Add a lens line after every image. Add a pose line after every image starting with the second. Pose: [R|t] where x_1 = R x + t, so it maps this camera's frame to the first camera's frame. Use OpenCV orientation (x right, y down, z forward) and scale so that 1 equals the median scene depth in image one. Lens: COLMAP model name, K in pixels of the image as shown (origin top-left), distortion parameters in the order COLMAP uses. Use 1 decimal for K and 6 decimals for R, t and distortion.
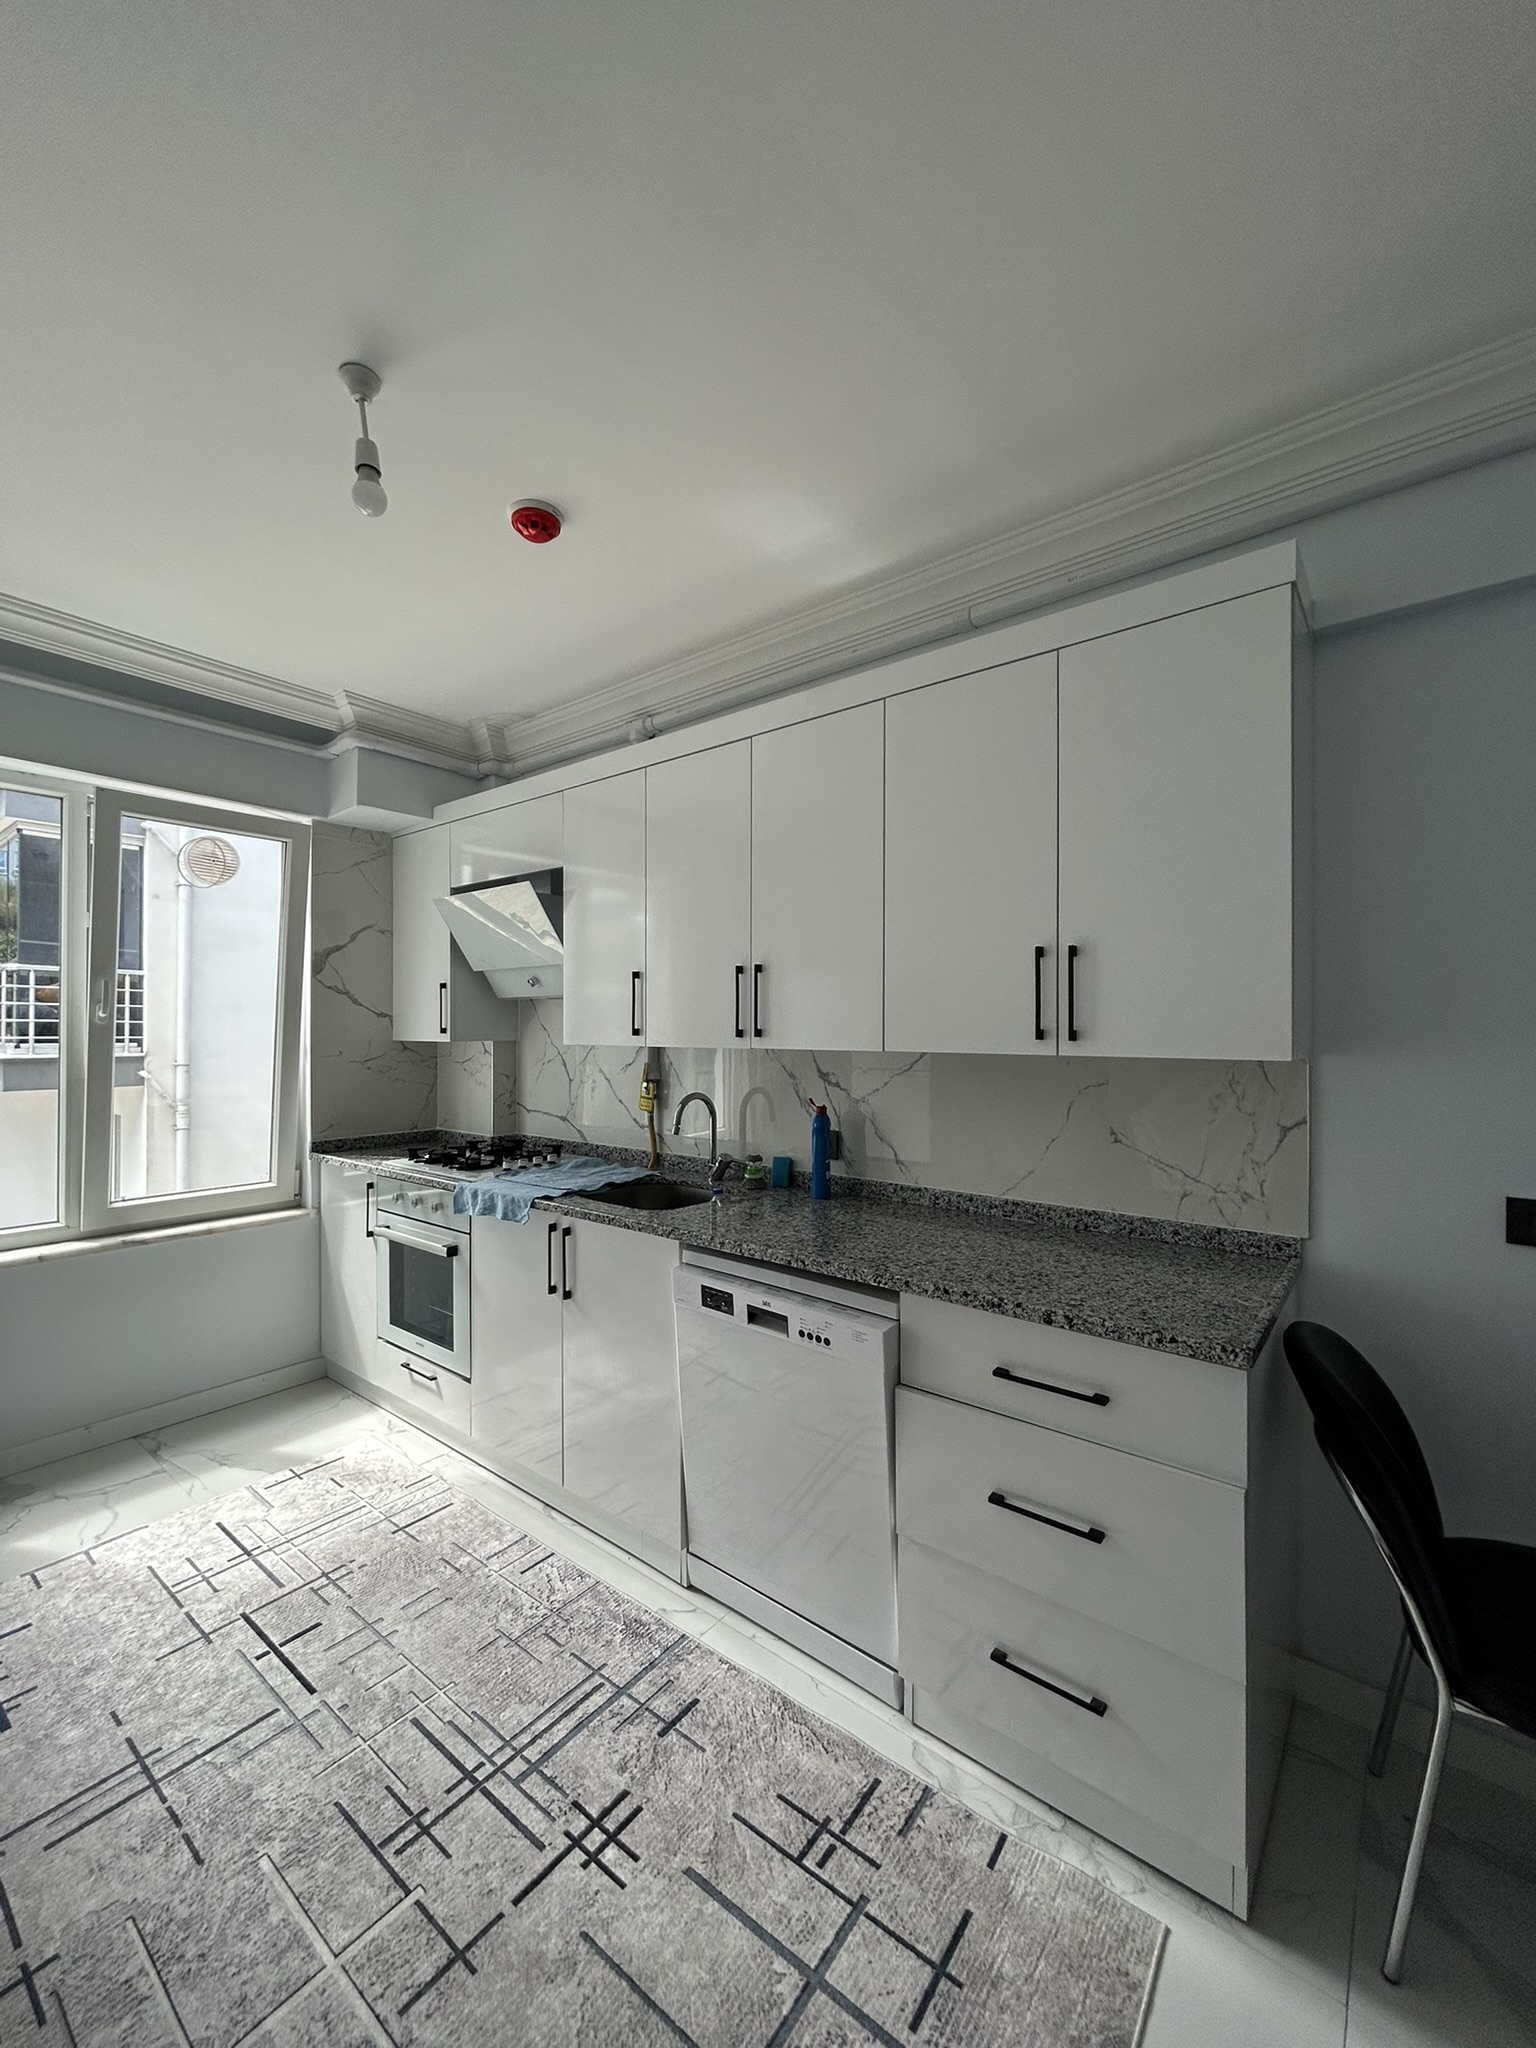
lens RADIAL K [[821.3, 0, 775.3], [0, 821.3, 1024.4], [0, 0, 1]] dist [-0.000365, 0.000623]
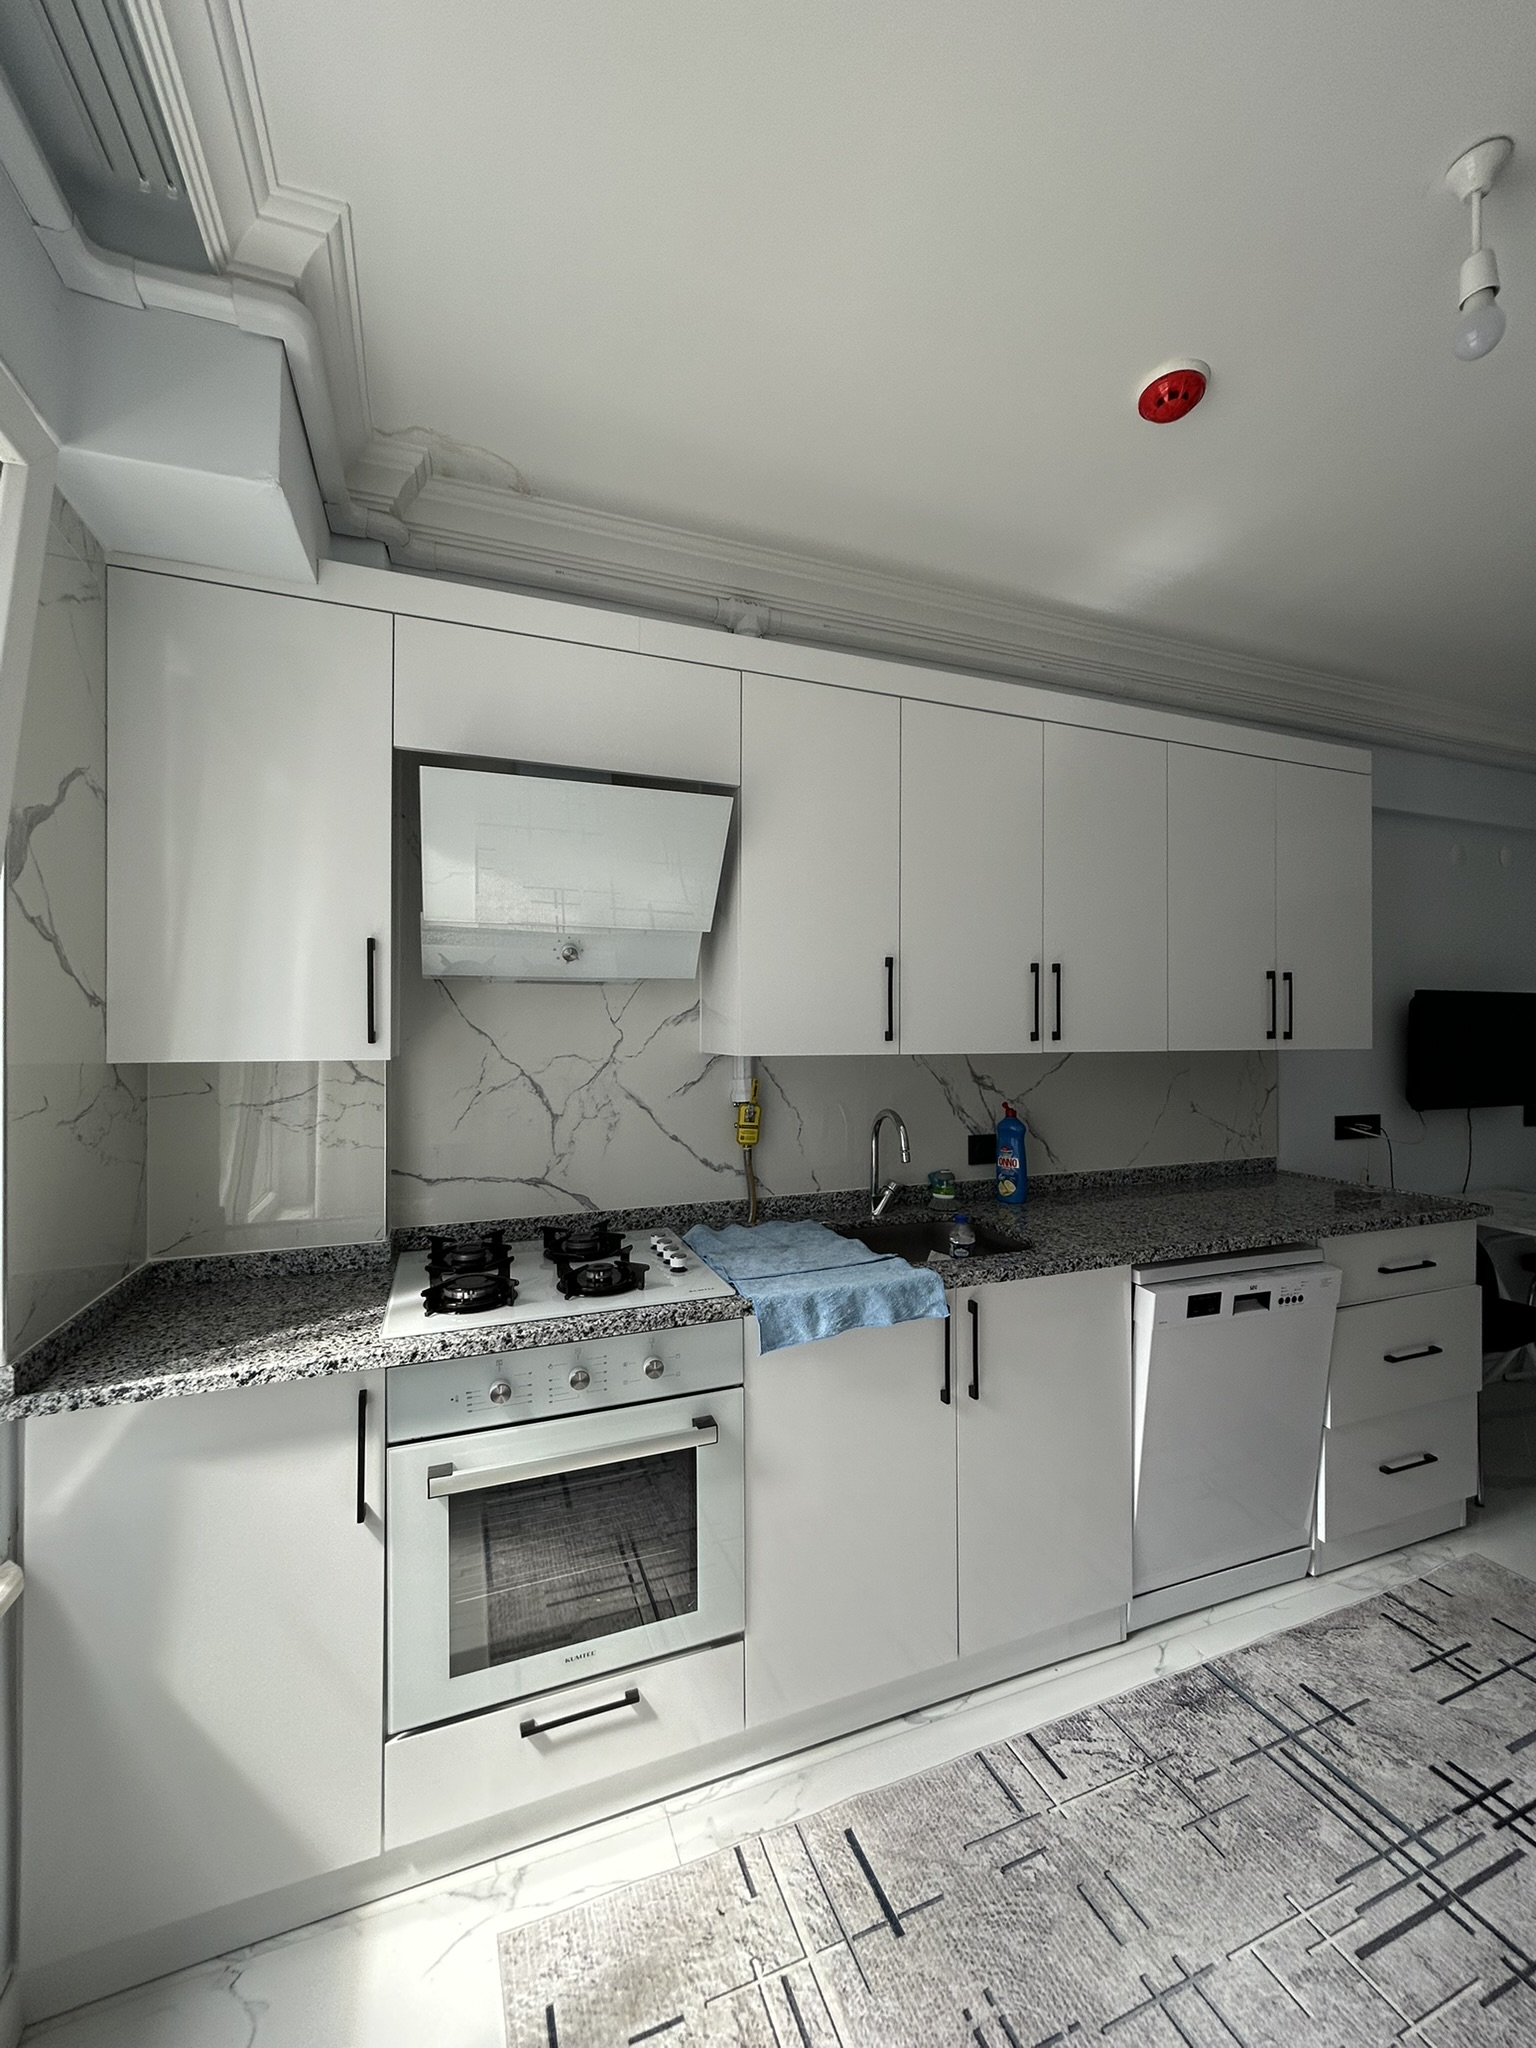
lens RADIAL K [[821.3, 0, 776.4], [0, 821.3, 1021.4], [0, 0, 1]] dist [-0.000365, 0.000623]
pose [[0.506559, 0.006815, 0.862178, -1.010347], [-0.003514, 0.999977, -0.005840, 0.000270], [-0.862198, -0.000071, 0.506571, 0.799085]]
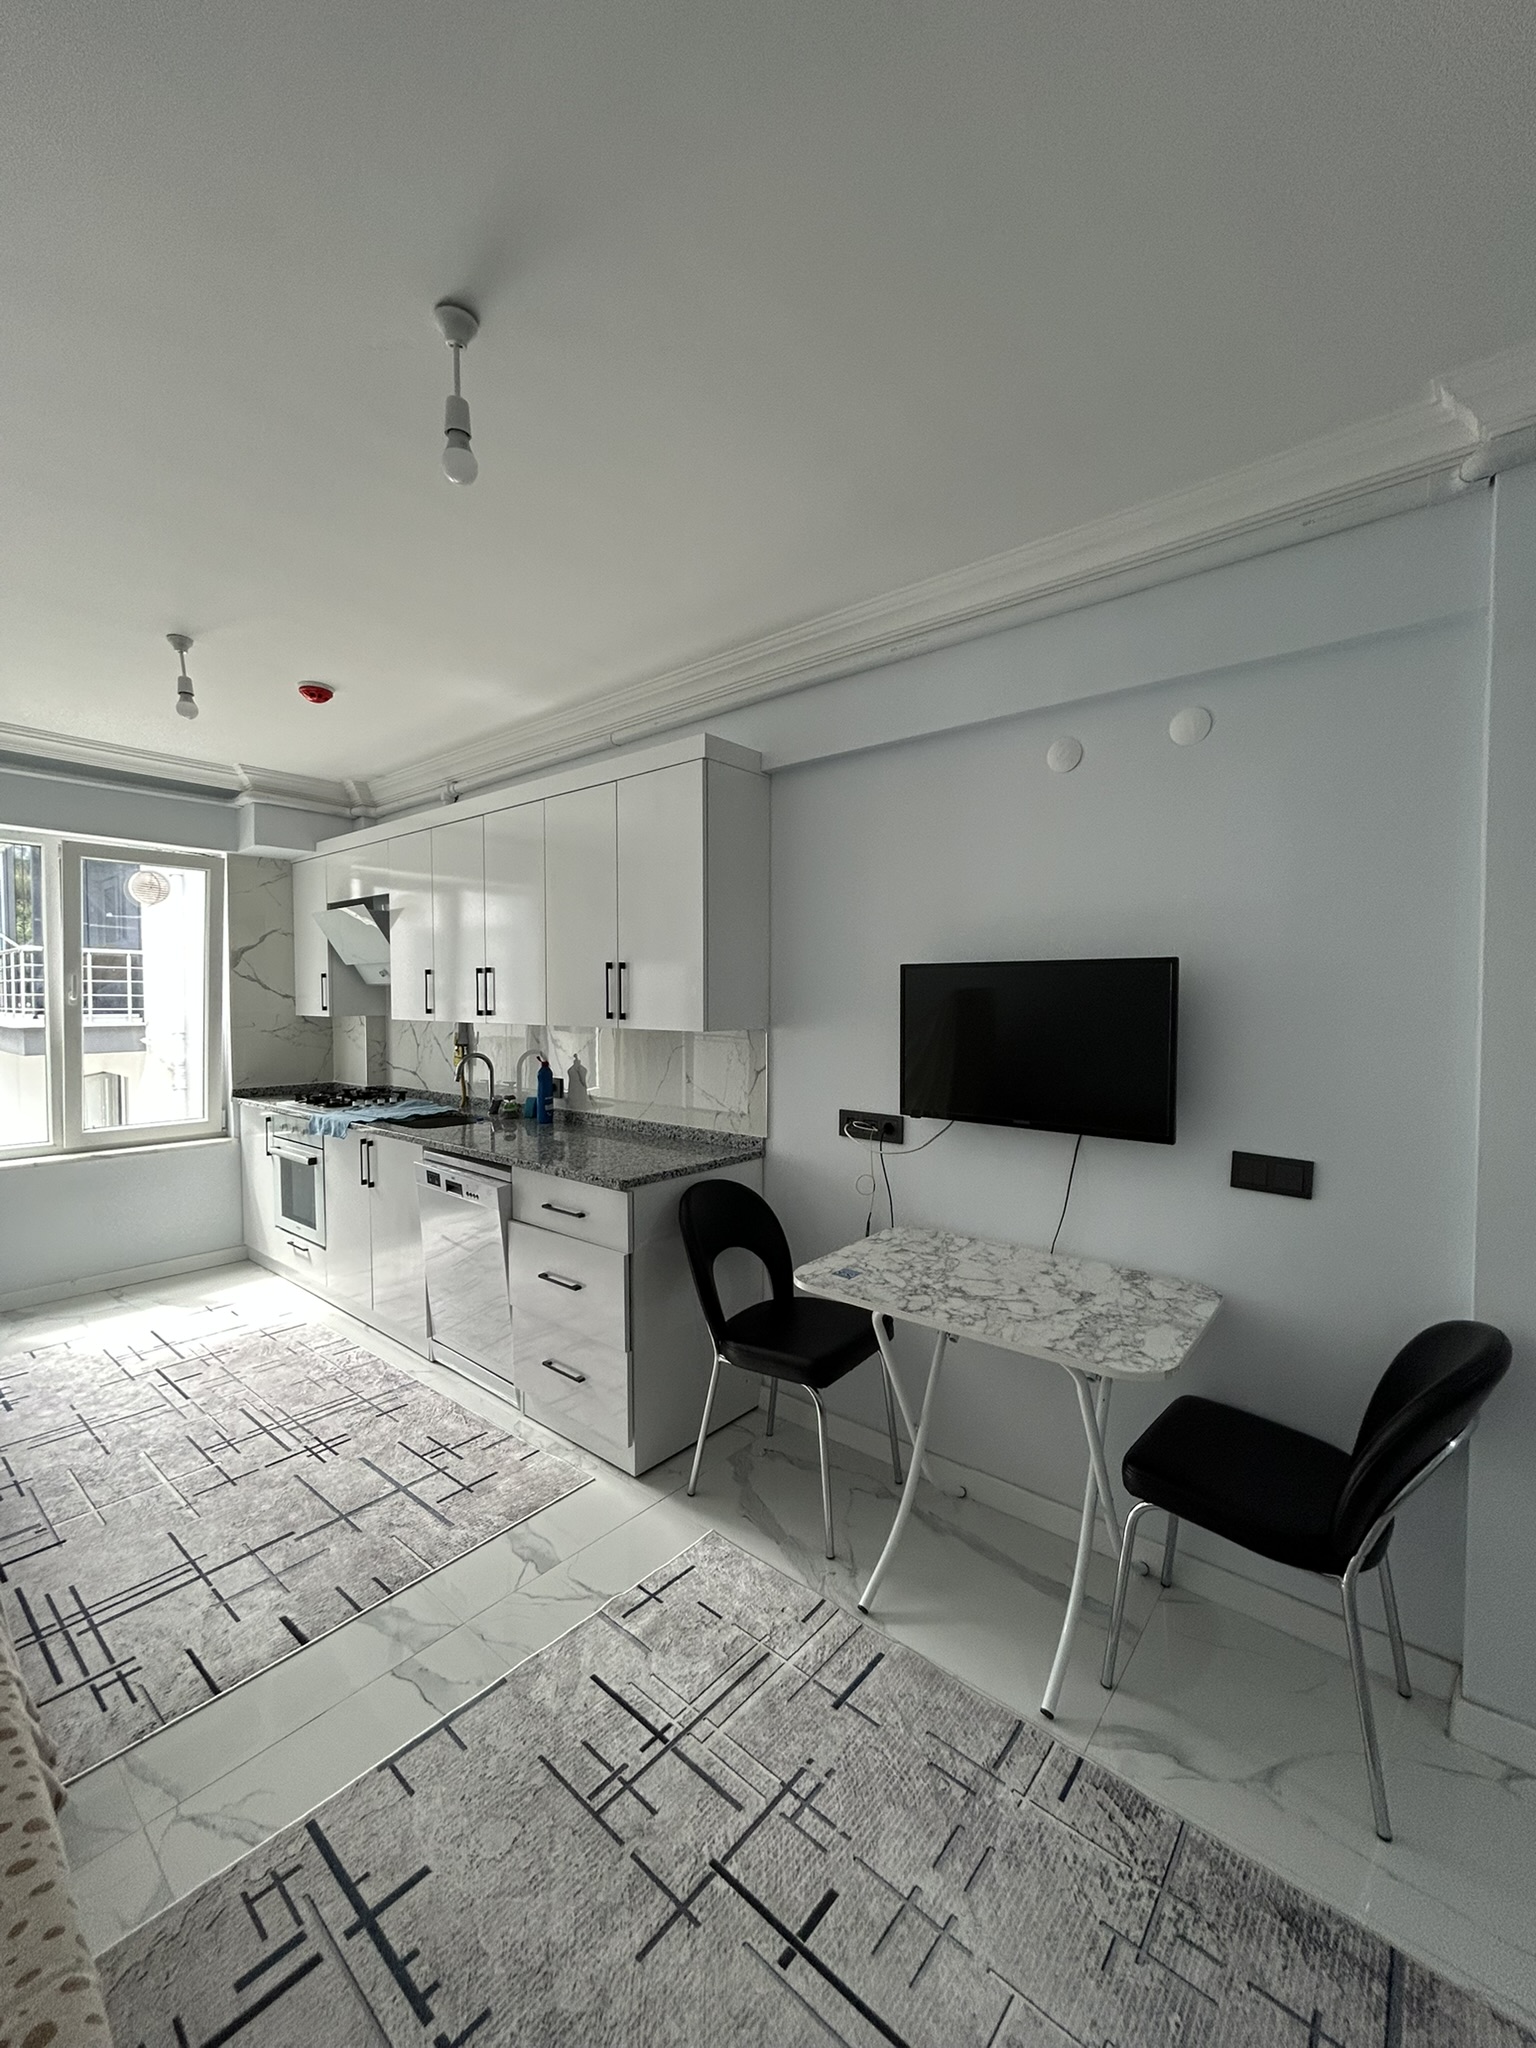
lens RADIAL K [[821.3, 0, 774.2], [0, 821.3, 1024.9], [0, 0, 1]] dist [-0.000365, 0.000623]
pose [[0.999762, 0.000241, -0.021831, 0.541492], [0.000612, 0.999236, 0.039082, -0.026532], [0.021823, -0.039086, 0.998998, -0.508186]]
